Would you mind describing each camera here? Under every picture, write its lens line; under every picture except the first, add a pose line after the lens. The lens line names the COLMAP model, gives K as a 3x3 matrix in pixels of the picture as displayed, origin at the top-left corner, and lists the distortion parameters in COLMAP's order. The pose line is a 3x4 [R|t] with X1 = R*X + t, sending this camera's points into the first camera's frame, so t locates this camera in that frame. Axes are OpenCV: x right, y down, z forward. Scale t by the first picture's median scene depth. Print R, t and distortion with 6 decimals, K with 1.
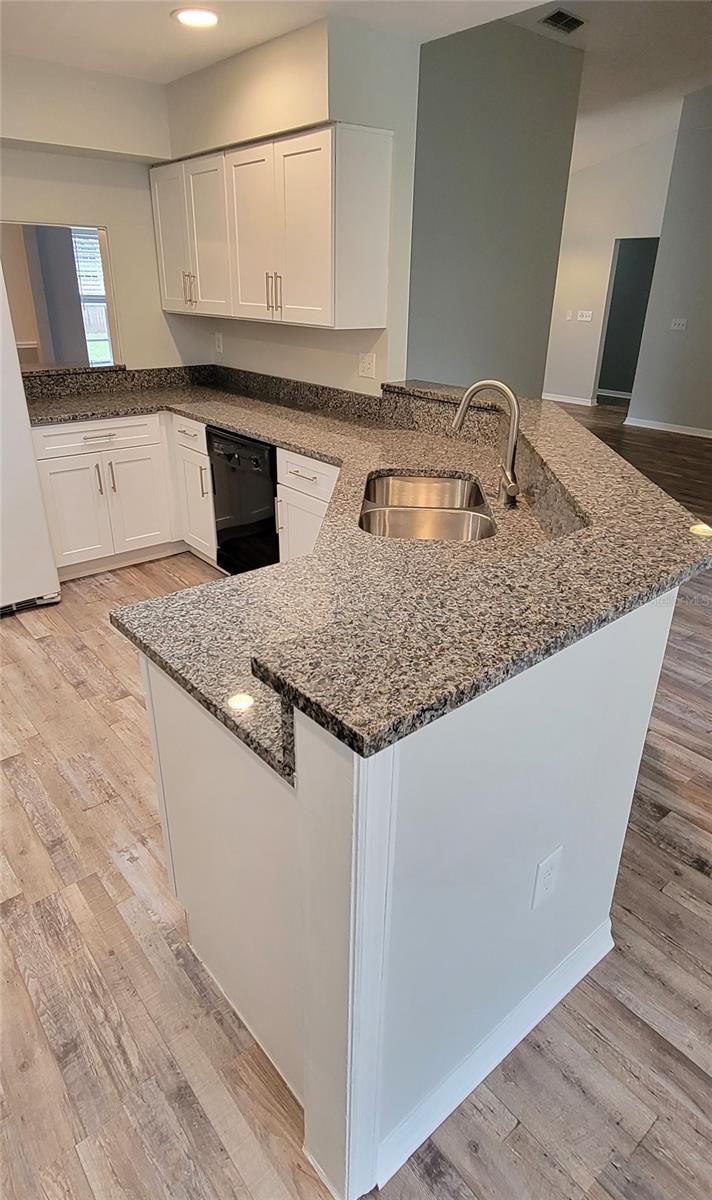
lens RADIAL K [[689.5, 0, 366.8], [0, 689.5, 584.1], [0, 0, 1]] dist [0.006663, -0.006153]
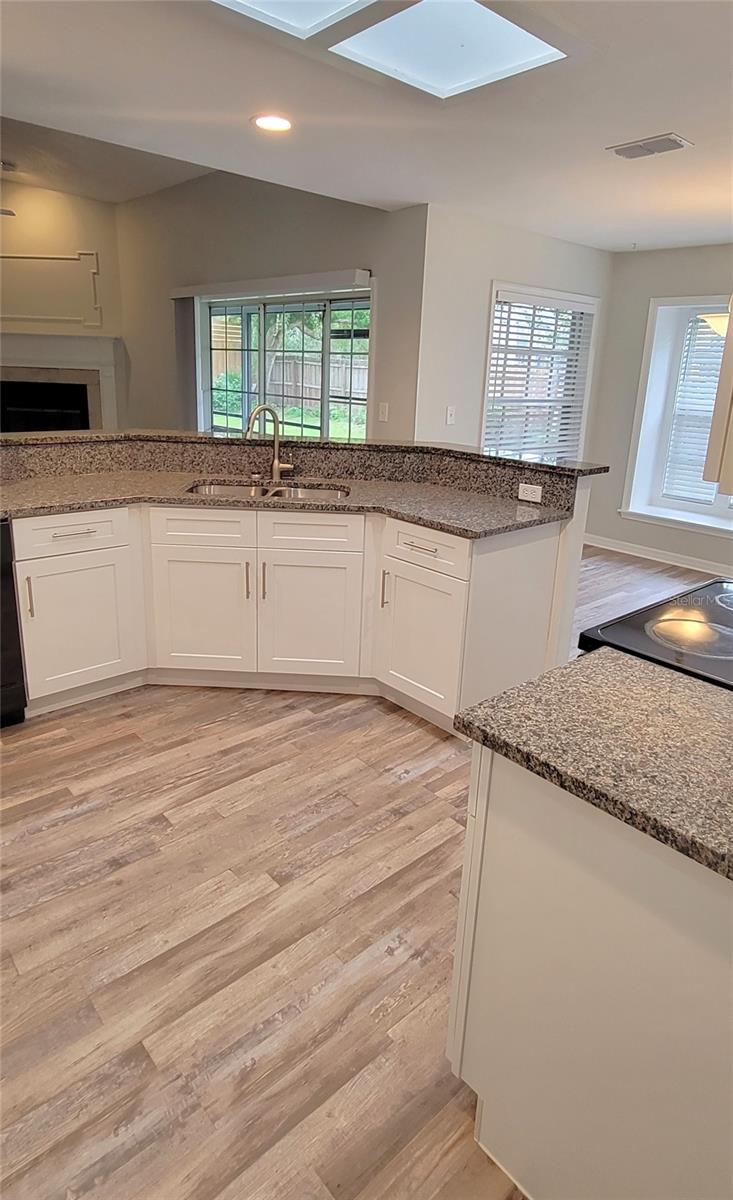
lens RADIAL K [[678.2, 0, 370.9], [0, 678.2, 540.1], [0, 0, 1]] dist [0.004562, -0.002282]
pose [[-0.039637, -0.268400, 0.962492, -0.965740], [0.365278, 0.892686, 0.263977, -0.236358], [-0.930054, 0.362041, 0.062657, 0.547991]]
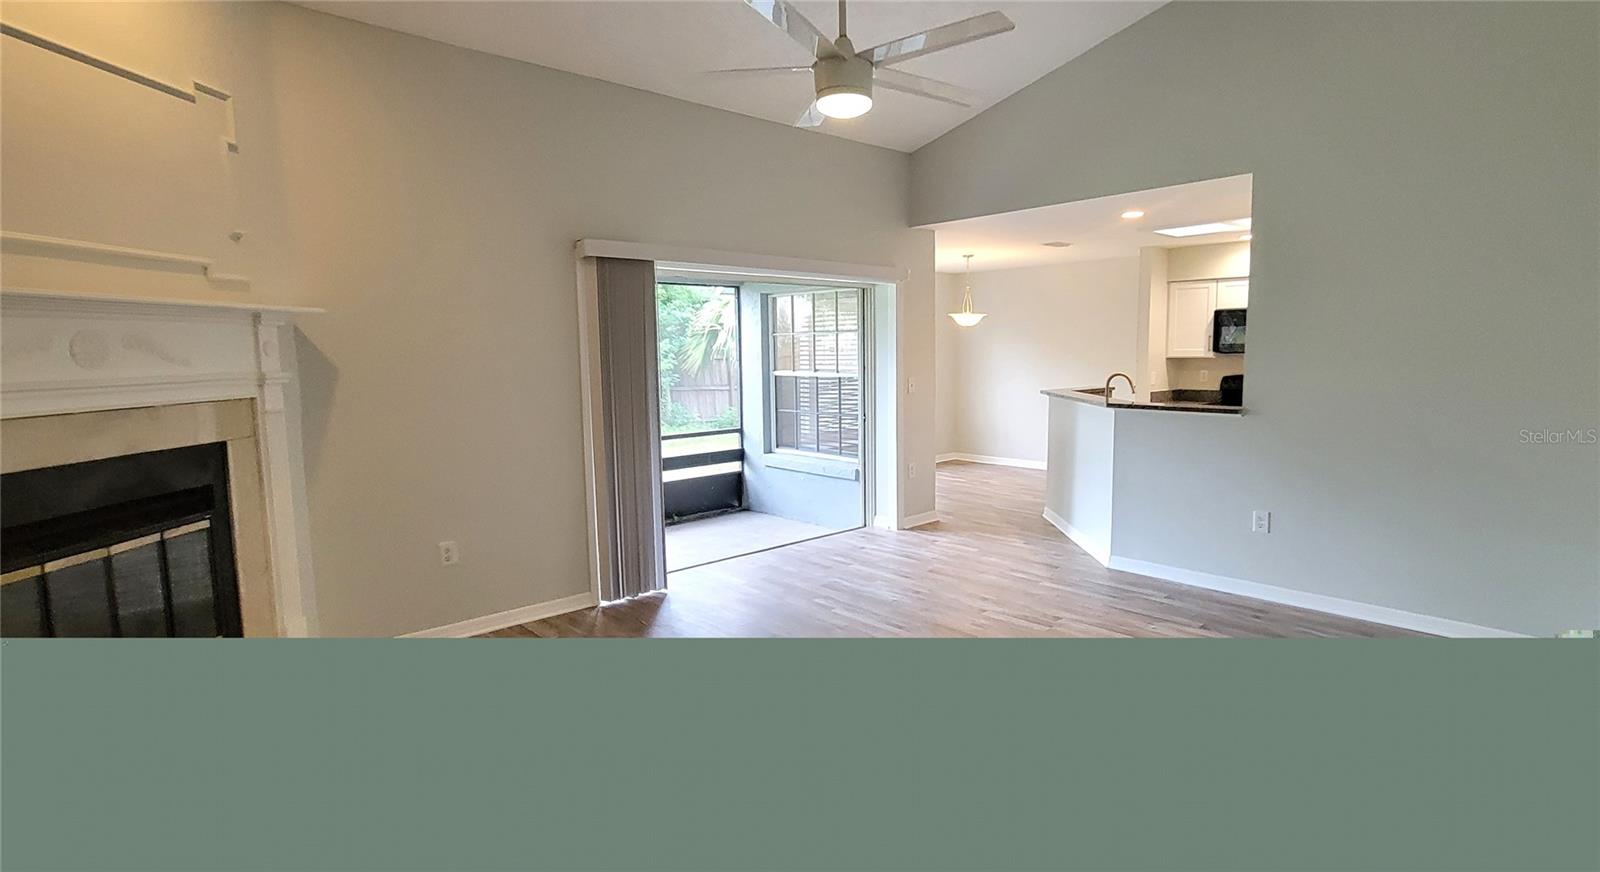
lens RADIAL K [[760.1, 0, 807.1], [0, 760.1, 426.4], [0, 0, 1]] dist [-0.002844, 0.000184]
pose [[-0.999970, -0.007756, -0.000101, 0.888774], [-0.006797, 0.869918, 0.493149, -0.984360], [-0.003737, 0.493135, -0.869945, 2.328585]]
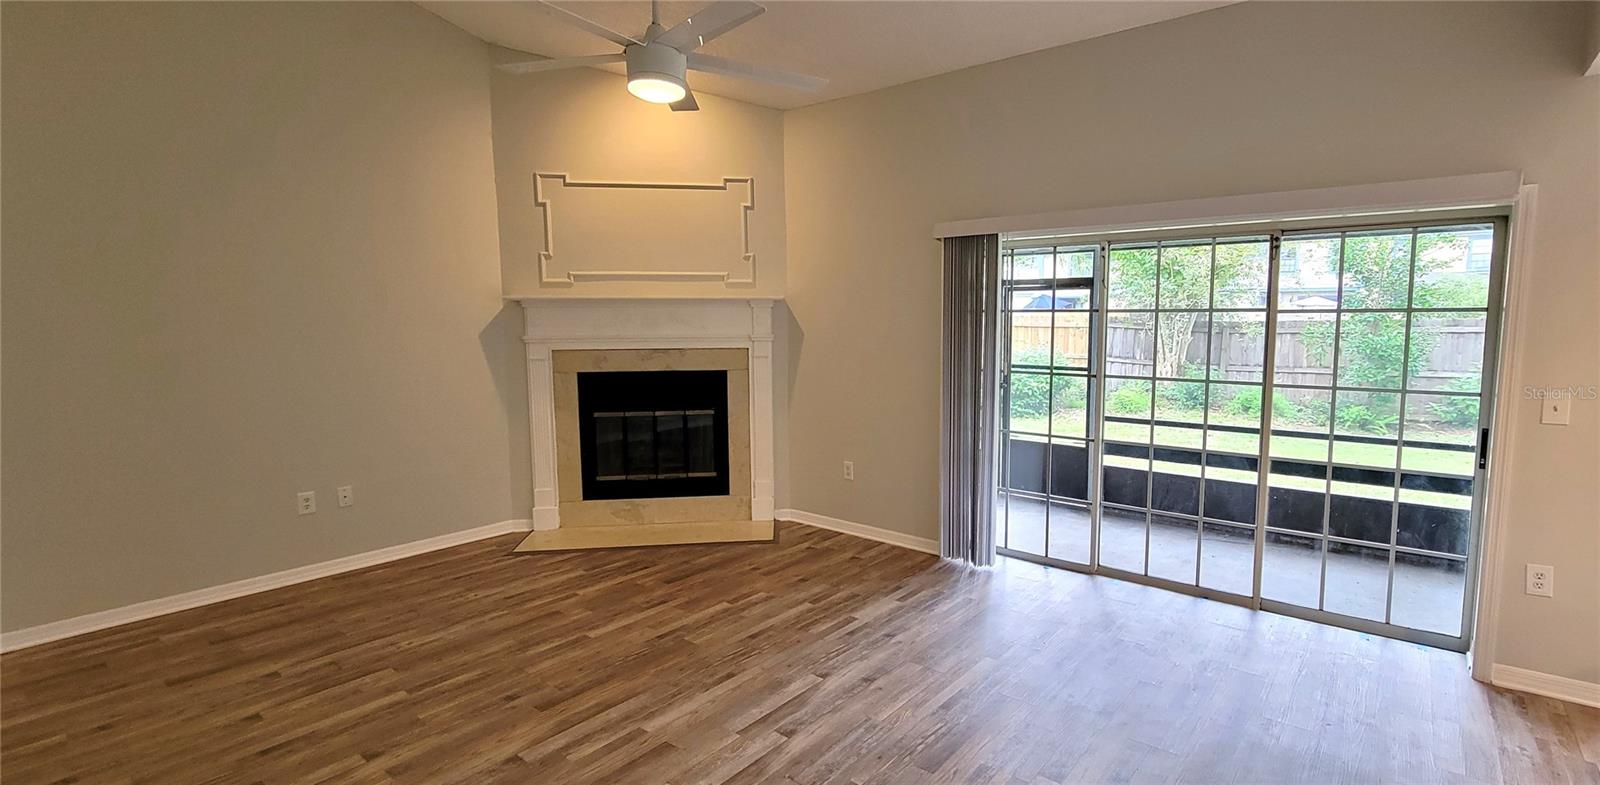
lens RADIAL K [[673.5, 0, 845.2], [0, 673.5, 388.5], [0, 0, 1]] dist [0.007409, 0.000089]
pose [[-0.208915, -0.119933, 0.970552, -0.003171], [0.389307, 0.900221, 0.195042, -0.640077], [-0.897103, 0.418590, -0.141379, 1.468512]]
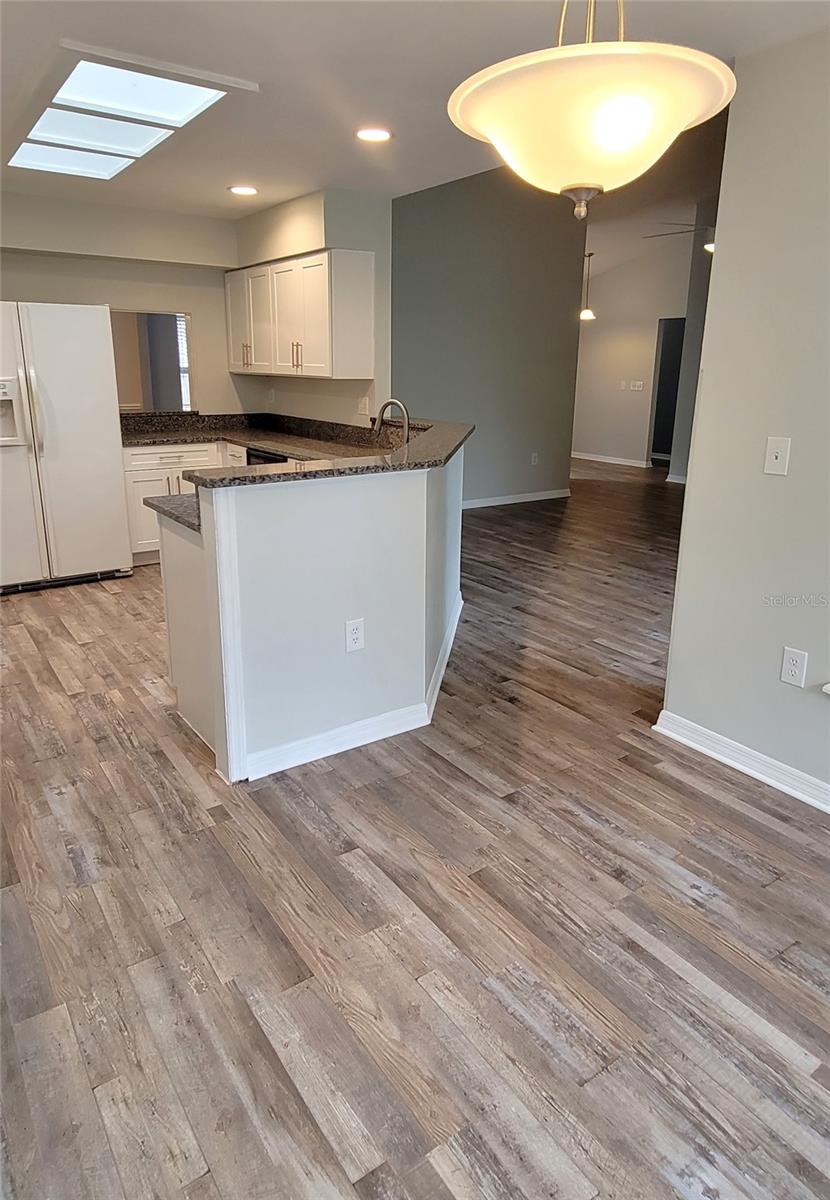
lens RADIAL K [[770.6, 0, 432.1], [0, 770.6, 565.4], [0, 0, 1]] dist [0.000218, 0.001062]
pose [[0.996779, 0.017294, -0.078314, 0.293566], [-0.029379, 0.987335, -0.155903, 0.258670], [0.074626, 0.157701, 0.984663, -0.502556]]
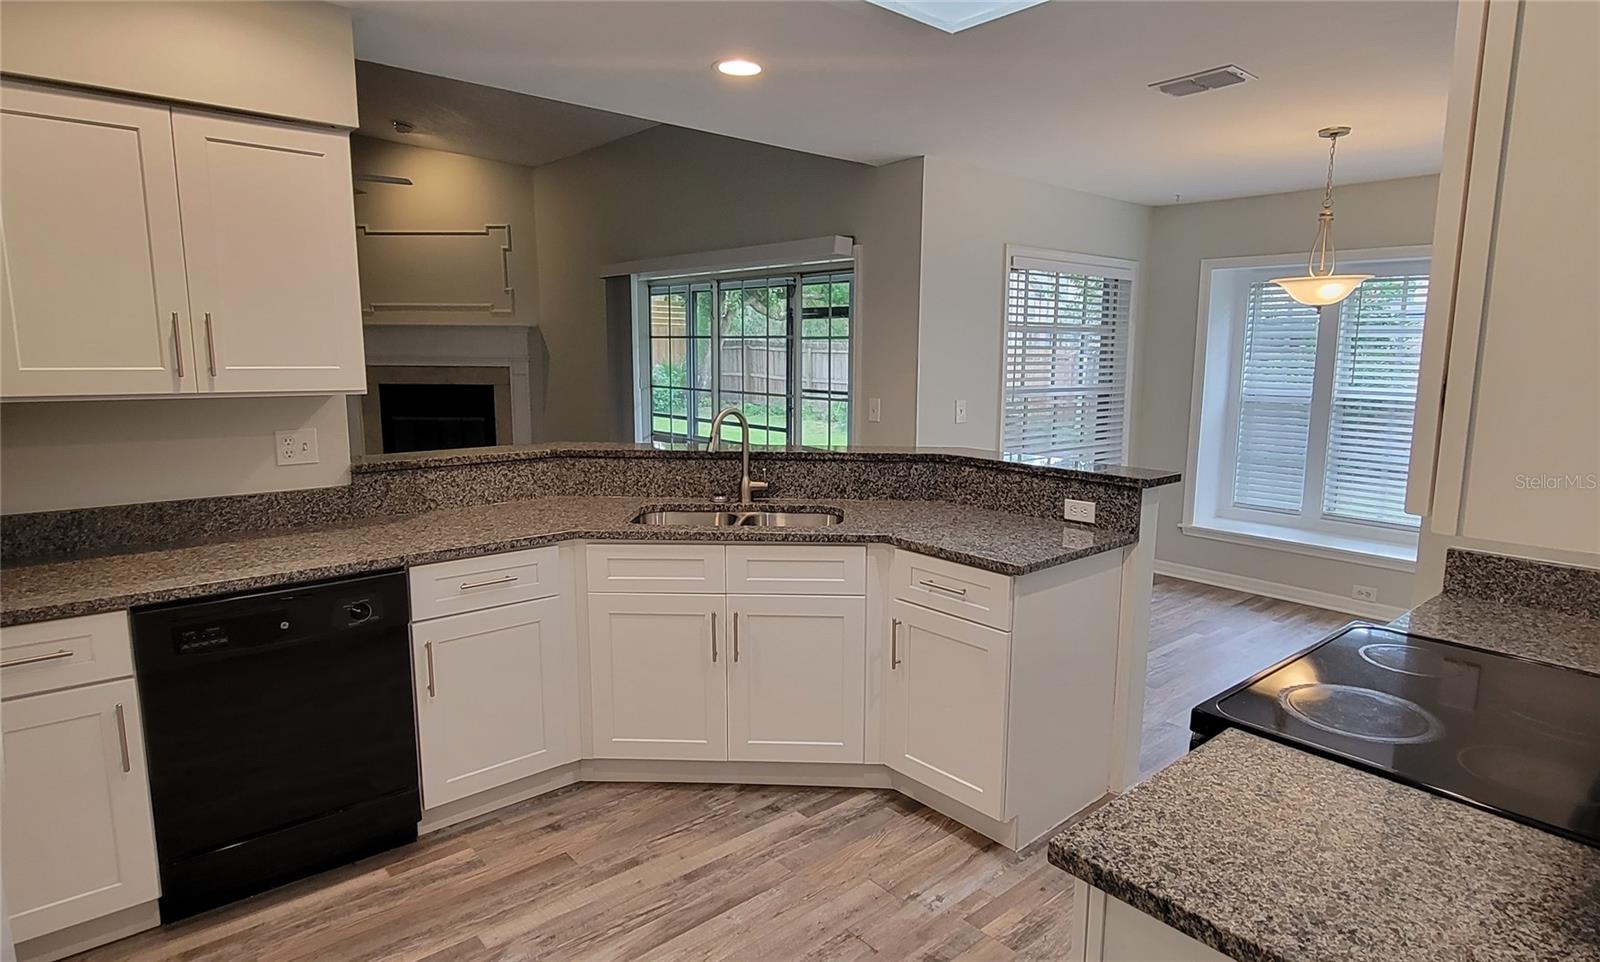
lens RADIAL K [[864.9, 0, 841.8], [0, 864.9, 472.2], [0, 0, 1]] dist [-0.002380, -0.001168]
pose [[-0.042664, -0.160144, 0.986171, -0.941315], [0.392460, 0.905039, 0.163947, -0.254519], [-0.918779, 0.394027, 0.024237, 0.573593]]
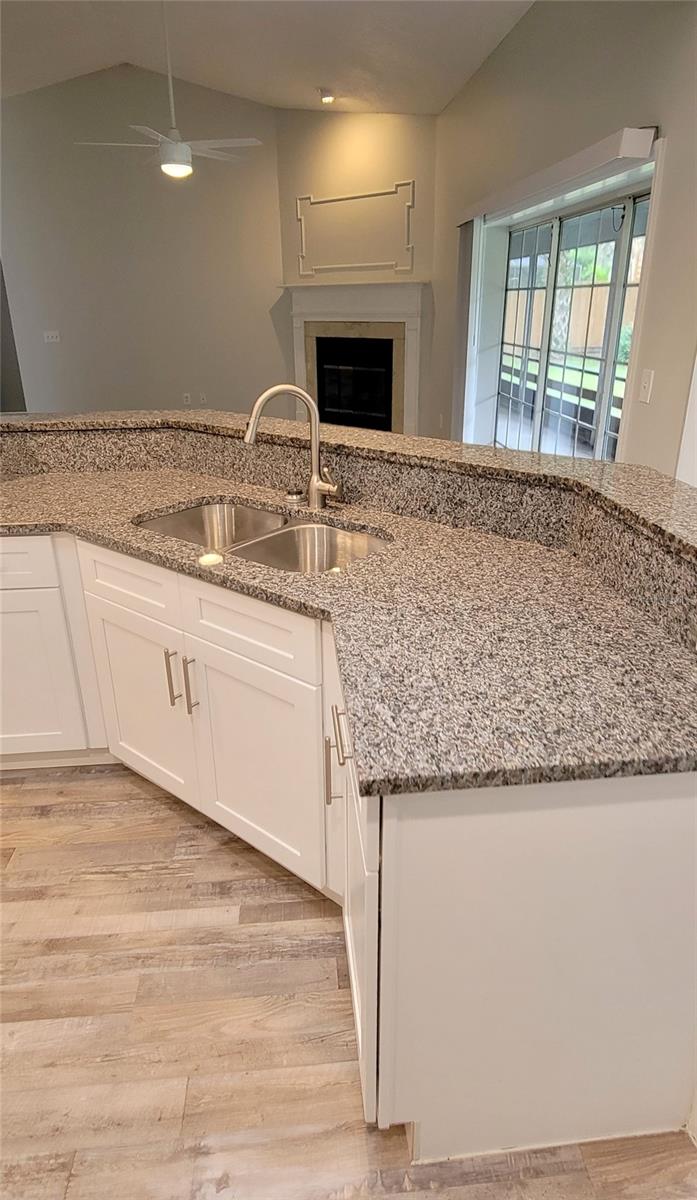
lens RADIAL K [[681.3, 0, 355.0], [0, 681.3, 562.8], [0, 0, 1]] dist [-0.000752, 0.000184]
pose [[0.569298, -0.314492, 0.759601, -0.374376], [0.347459, 0.929409, 0.124386, -0.106802], [-0.745098, 0.193117, 0.638384, 0.269190]]
